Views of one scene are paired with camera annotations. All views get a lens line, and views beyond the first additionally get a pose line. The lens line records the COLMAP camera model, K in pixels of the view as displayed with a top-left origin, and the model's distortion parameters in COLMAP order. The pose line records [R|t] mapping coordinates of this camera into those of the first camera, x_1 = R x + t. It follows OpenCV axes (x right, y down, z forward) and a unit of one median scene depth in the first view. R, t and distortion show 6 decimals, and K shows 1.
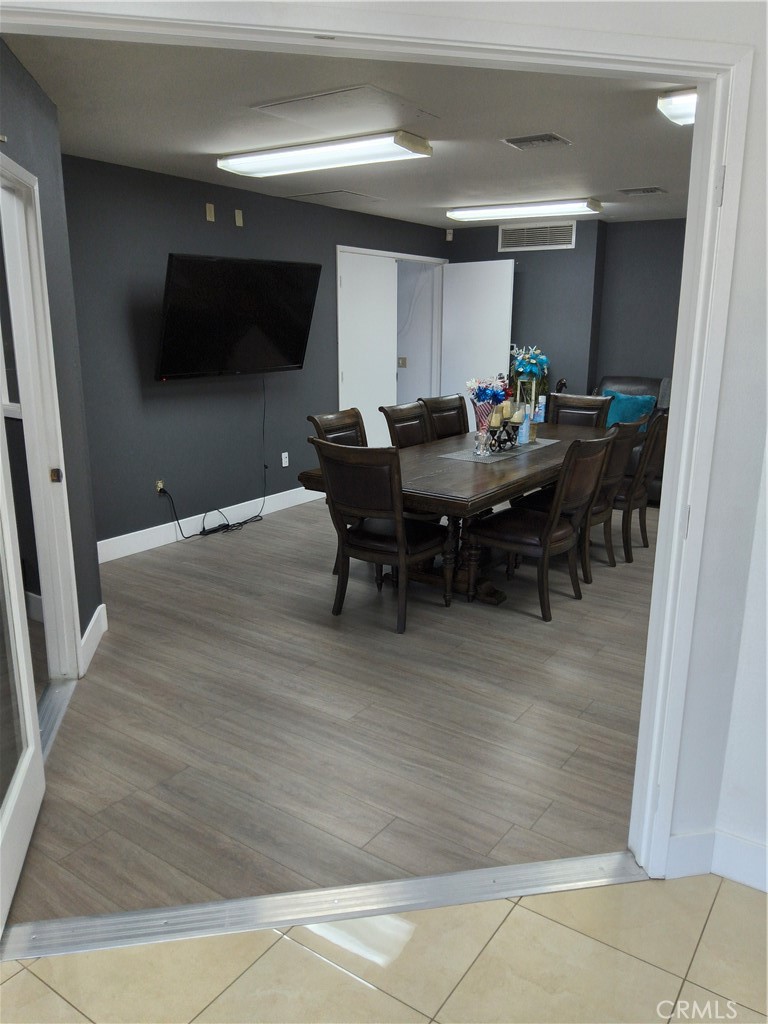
lens RADIAL K [[775.7, 0, 388.4], [0, 775.7, 512.2], [0, 0, 1]] dist [0.080255, -0.137640]
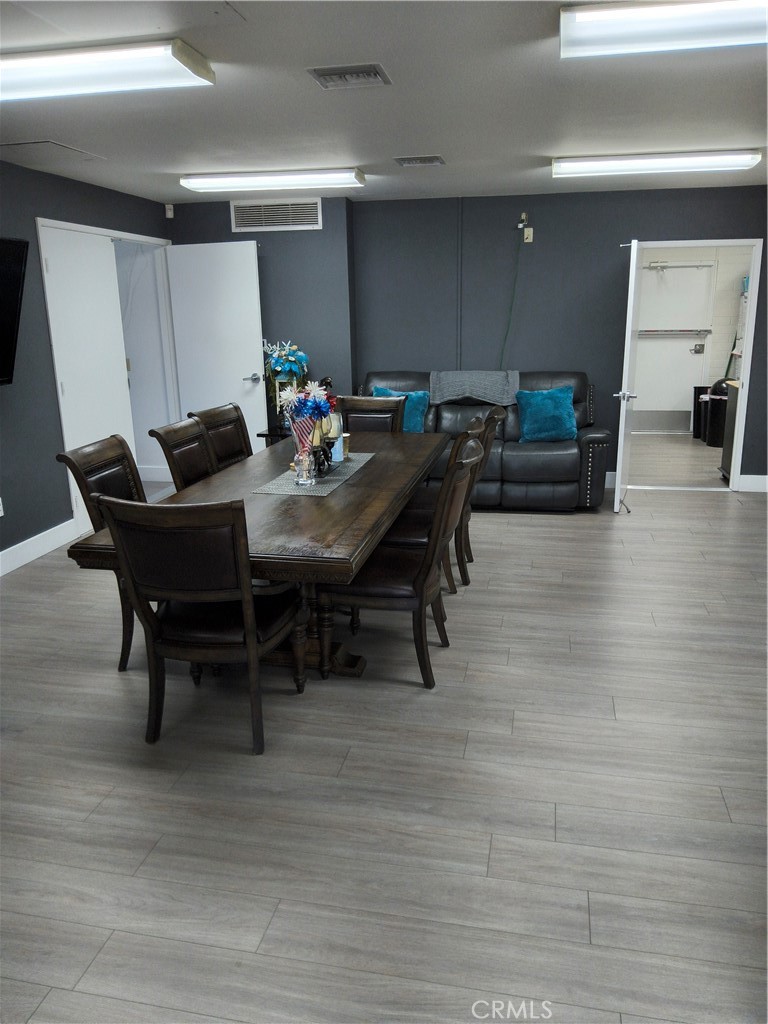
lens RADIAL K [[775.7, 0, 388.4], [0, 775.7, 512.2], [0, 0, 1]] dist [0.080255, -0.137640]
pose [[0.920317, -0.118927, 0.372656, -0.088005], [0.115465, 0.992806, 0.031683, -0.054584], [-0.373743, 0.013870, 0.927429, 0.220228]]
